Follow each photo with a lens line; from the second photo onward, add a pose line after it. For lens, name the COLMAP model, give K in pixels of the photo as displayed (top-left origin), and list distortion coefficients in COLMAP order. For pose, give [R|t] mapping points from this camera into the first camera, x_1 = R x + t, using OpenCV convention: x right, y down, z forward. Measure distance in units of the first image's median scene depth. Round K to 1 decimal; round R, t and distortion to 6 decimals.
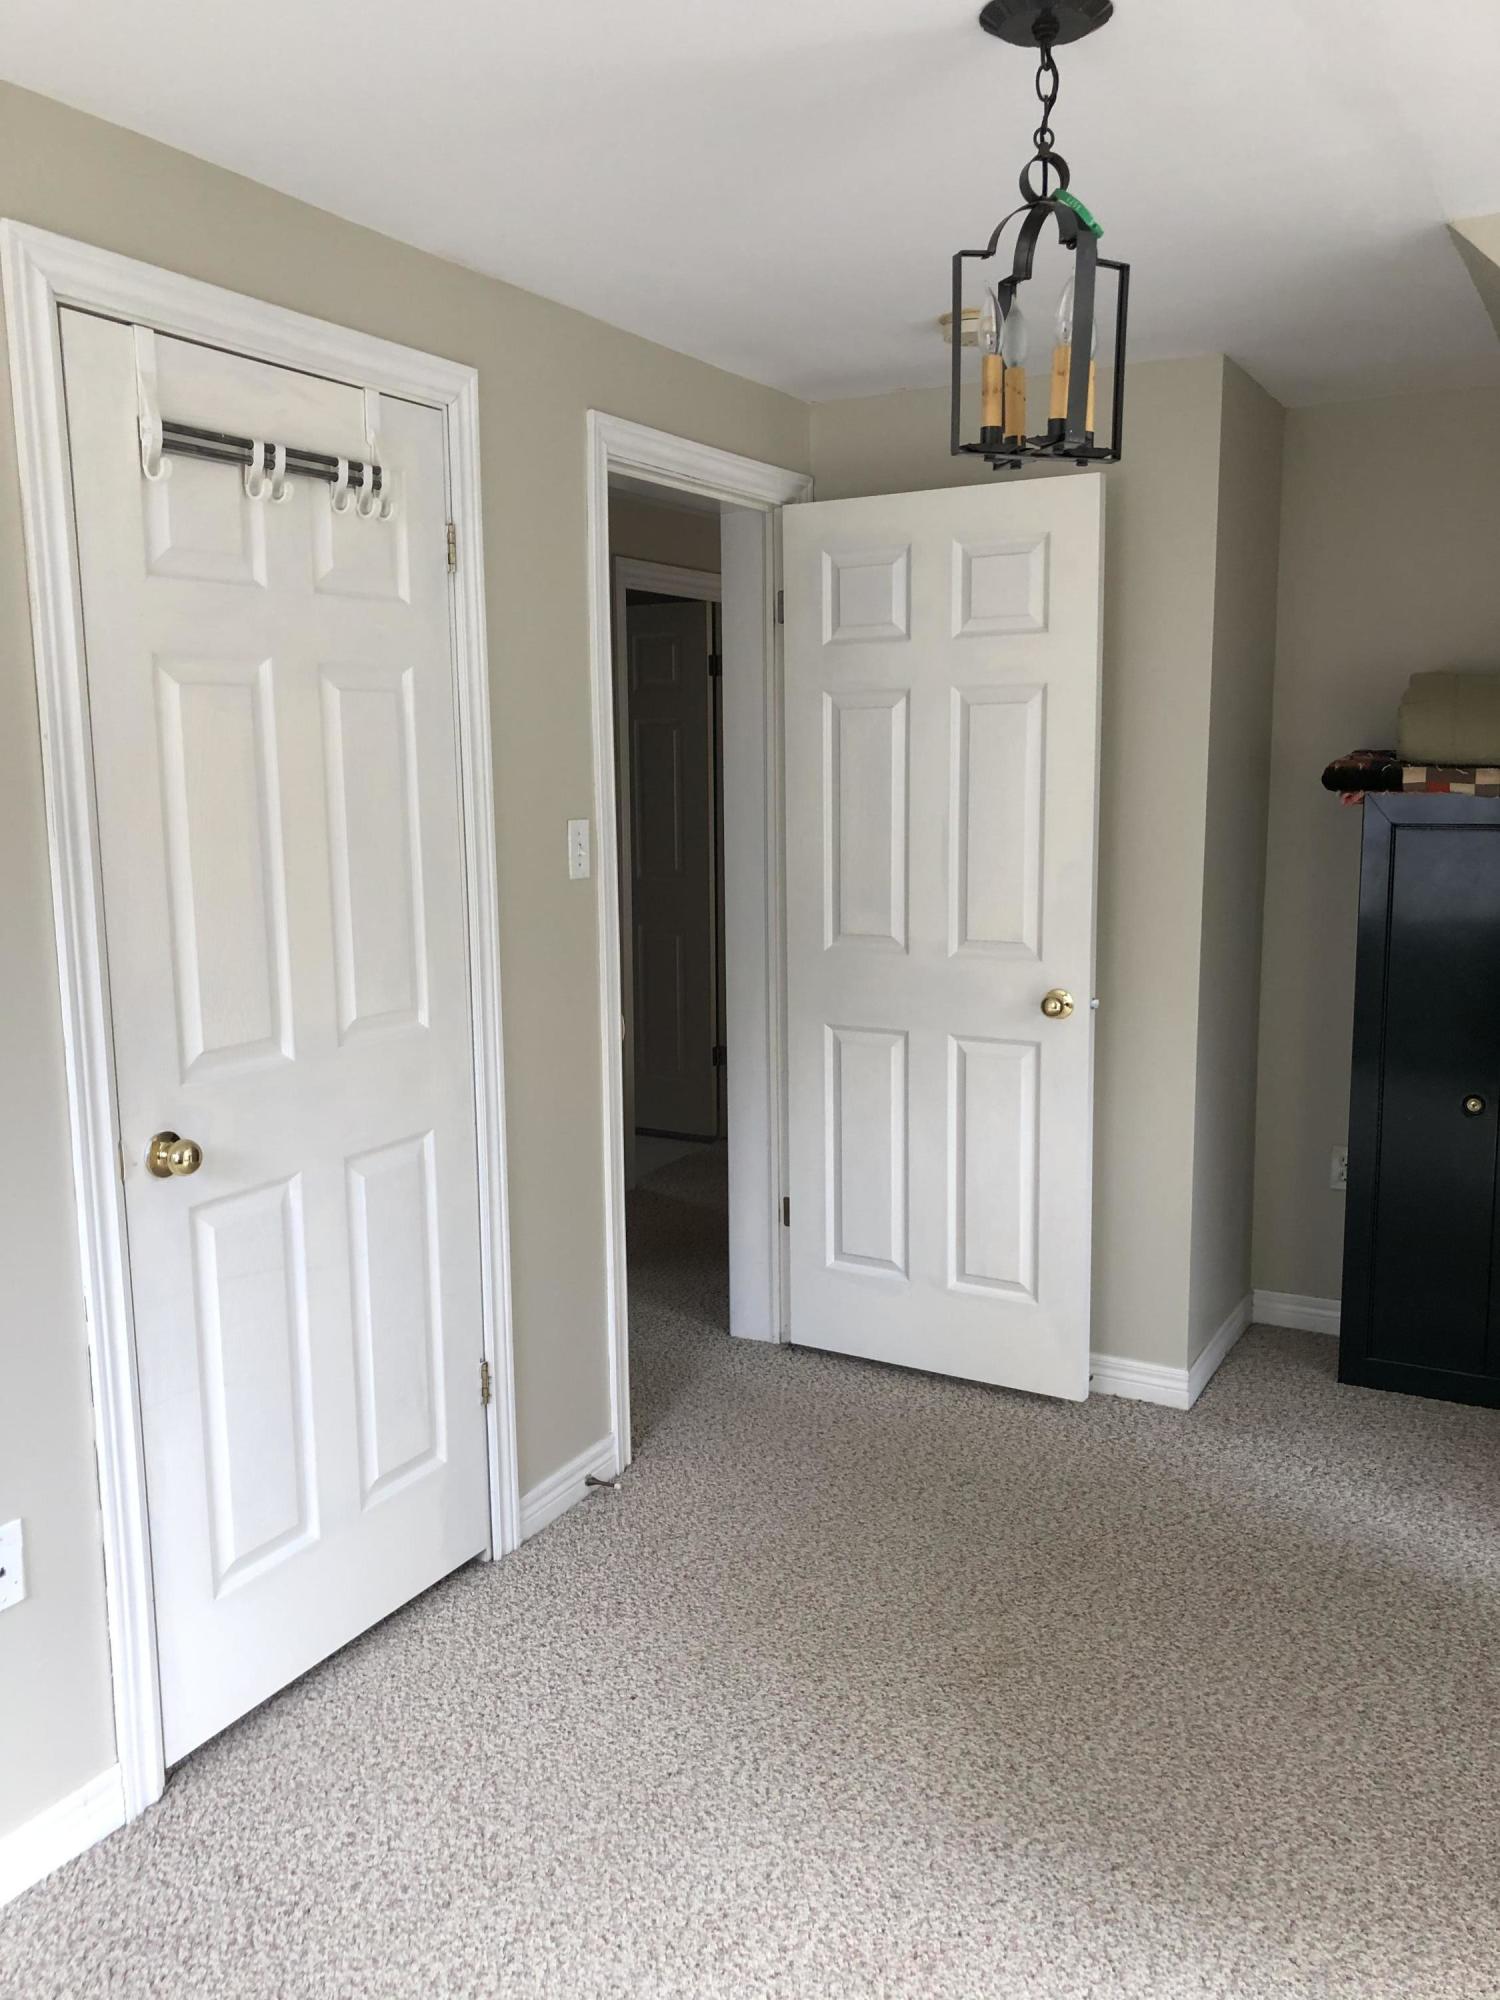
lens RADIAL K [[1649.7, 0, 740.7], [0, 1649.7, 1003.1], [0, 0, 1]] dist [0.022809, -0.018274]
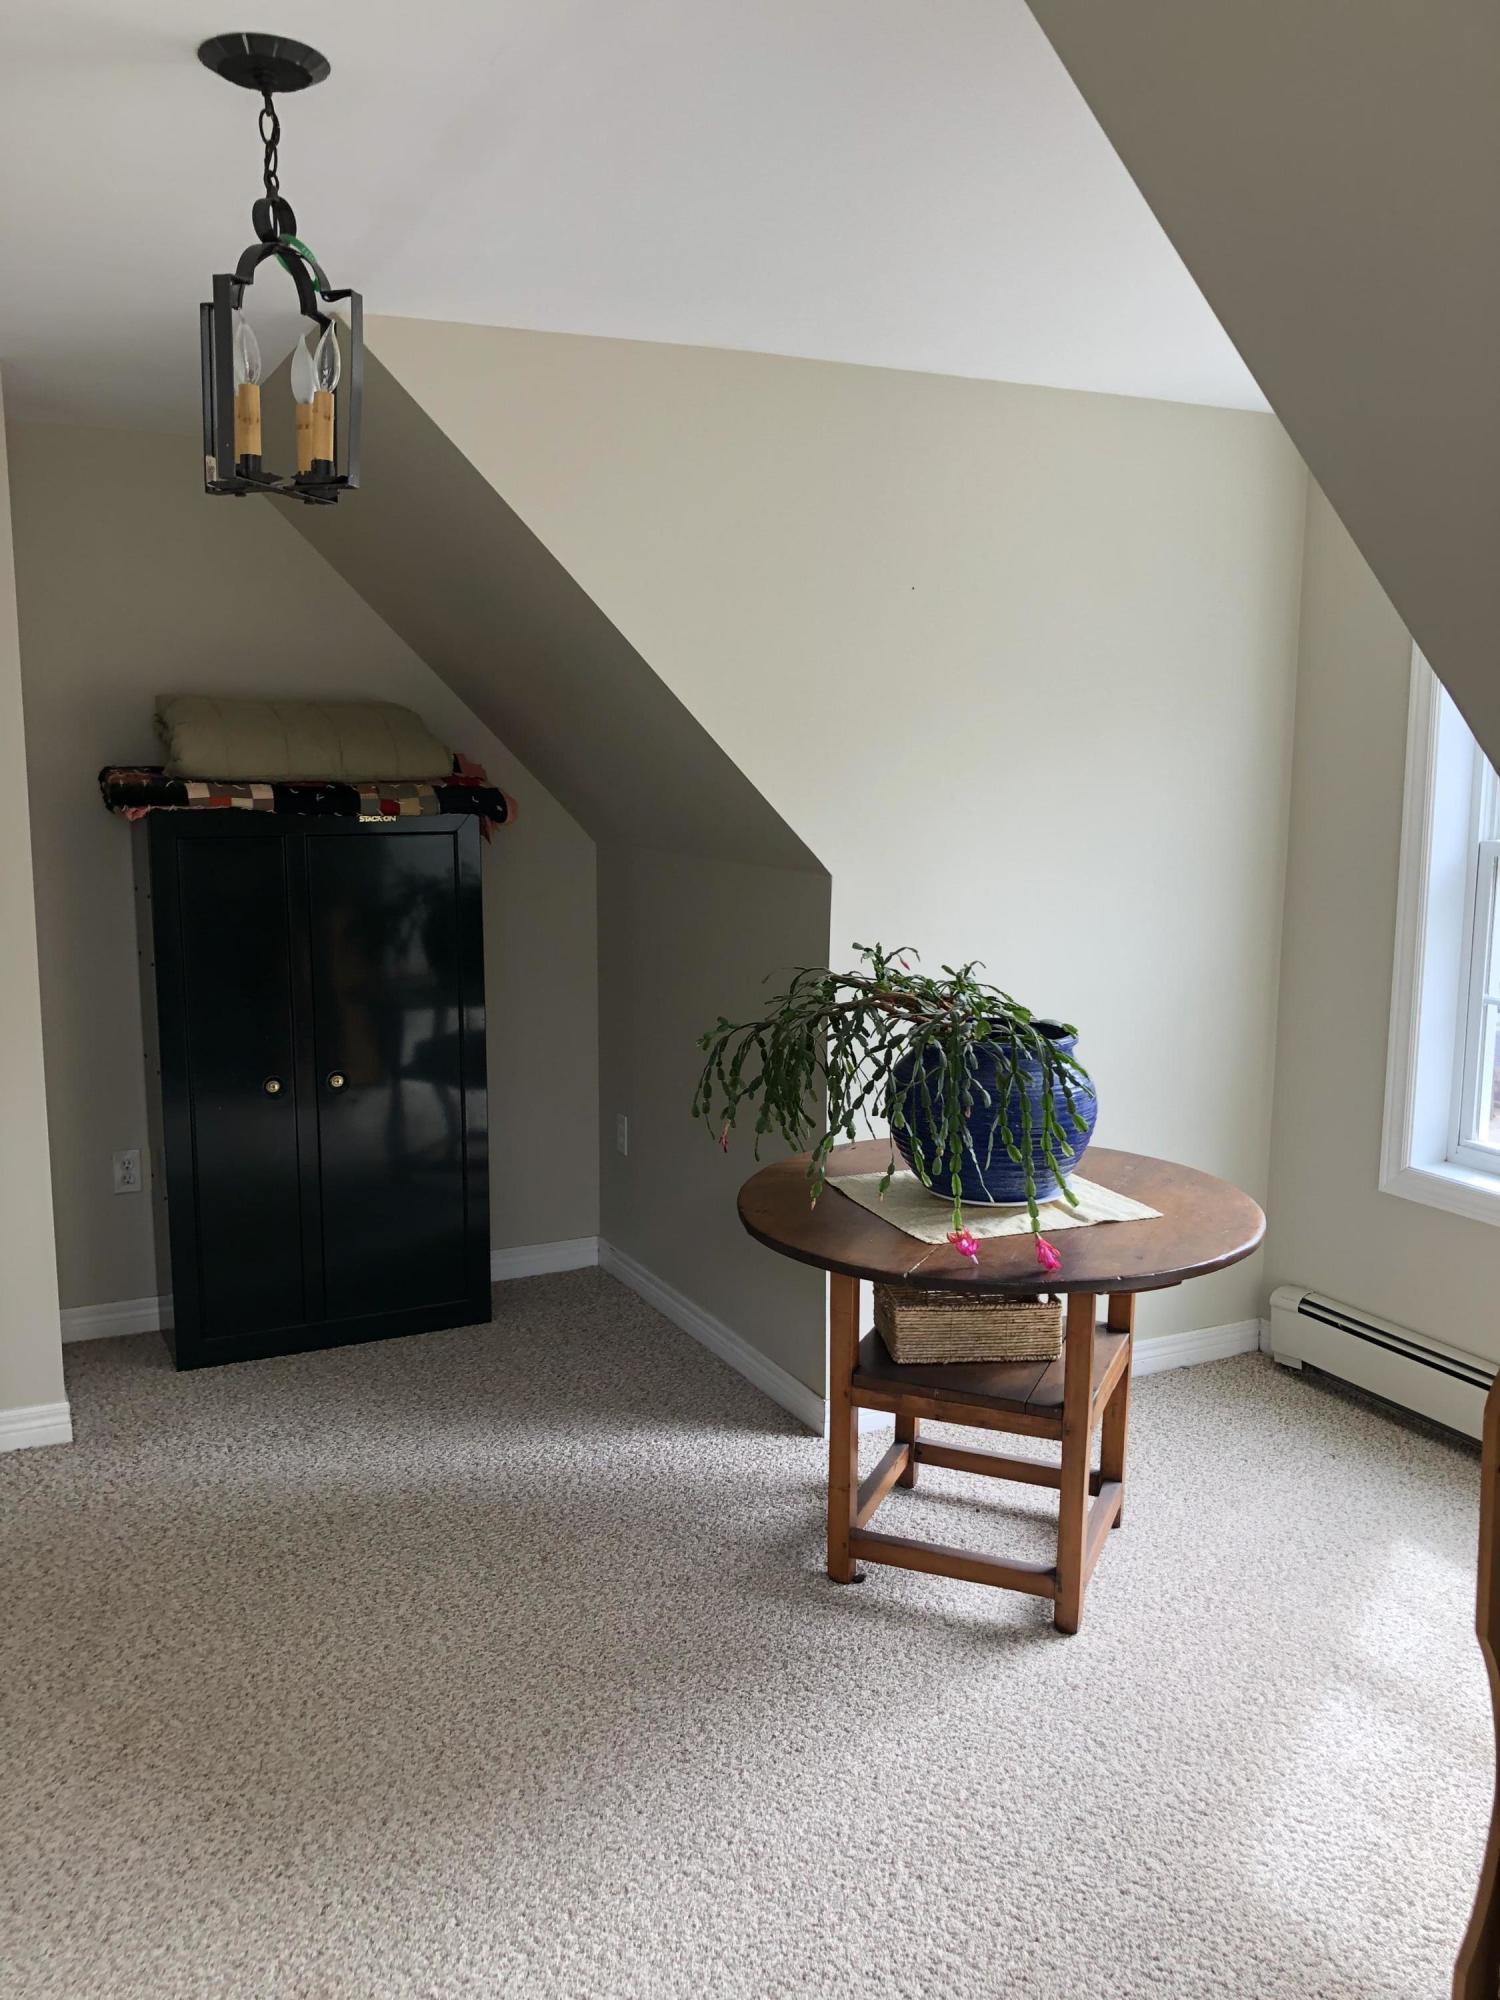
lens RADIAL K [[1649.7, 0, 743.6], [0, 1649.7, 1001.3], [0, 0, 1]] dist [0.022809, -0.018274]
pose [[0.546612, -0.106716, 0.830558, -0.456018], [0.107892, 0.992554, 0.056523, -0.036457], [-0.830406, 0.058714, 0.554056, 0.178501]]
